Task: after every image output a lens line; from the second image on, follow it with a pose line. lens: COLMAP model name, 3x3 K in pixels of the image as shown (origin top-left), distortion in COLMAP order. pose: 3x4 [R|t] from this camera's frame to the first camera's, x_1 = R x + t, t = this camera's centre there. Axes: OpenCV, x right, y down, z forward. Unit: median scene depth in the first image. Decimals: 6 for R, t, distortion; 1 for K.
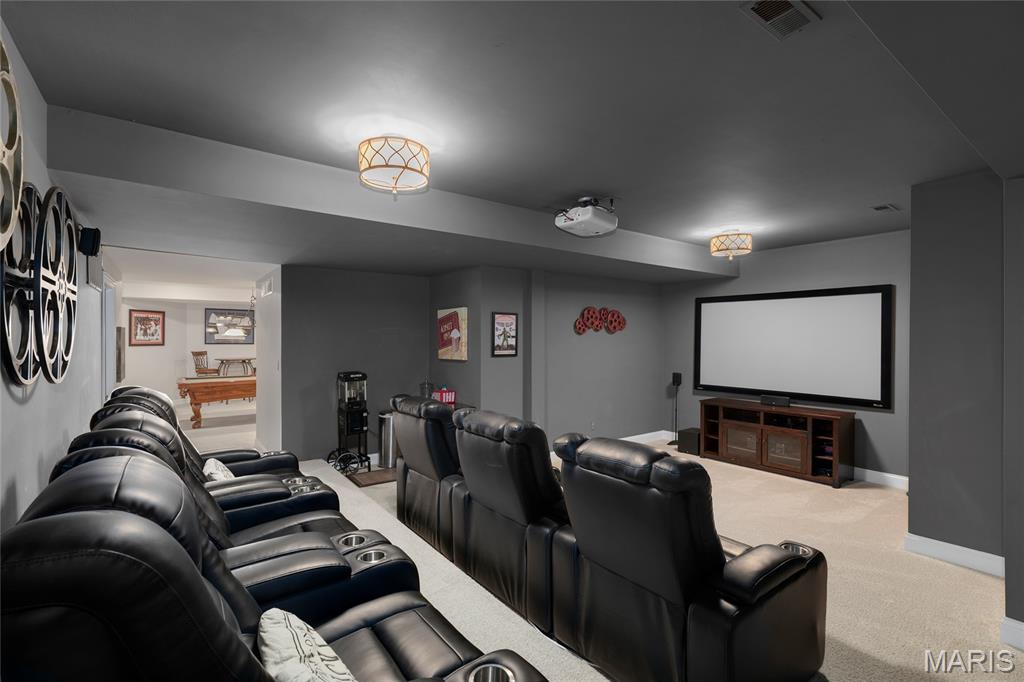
lens RADIAL K [[460.7, 0, 511.6], [0, 460.7, 345.5], [0, 0, 1]] dist [0.002670, 0.000431]
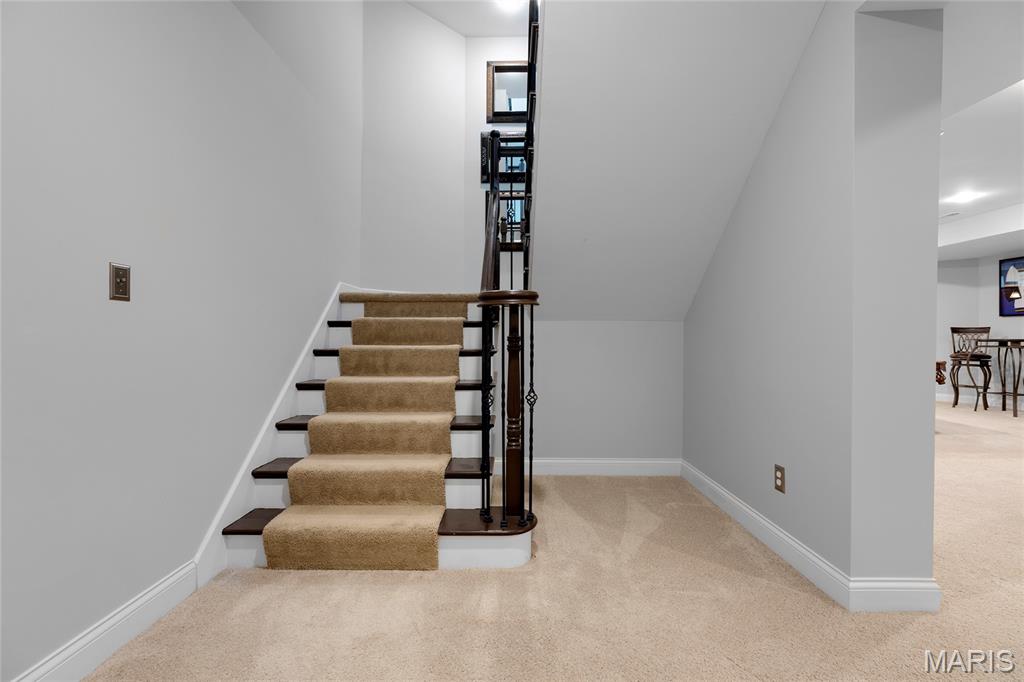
lens RADIAL K [[460.7, 0, 511.6], [0, 460.7, 345.5], [0, 0, 1]] dist [0.002670, 0.000431]
pose [[-0.598327, 0.004671, -0.801239, 0.249477], [-0.016397, 0.999702, 0.018072, 0.035995], [0.801085, 0.023951, -0.598072, 0.842647]]
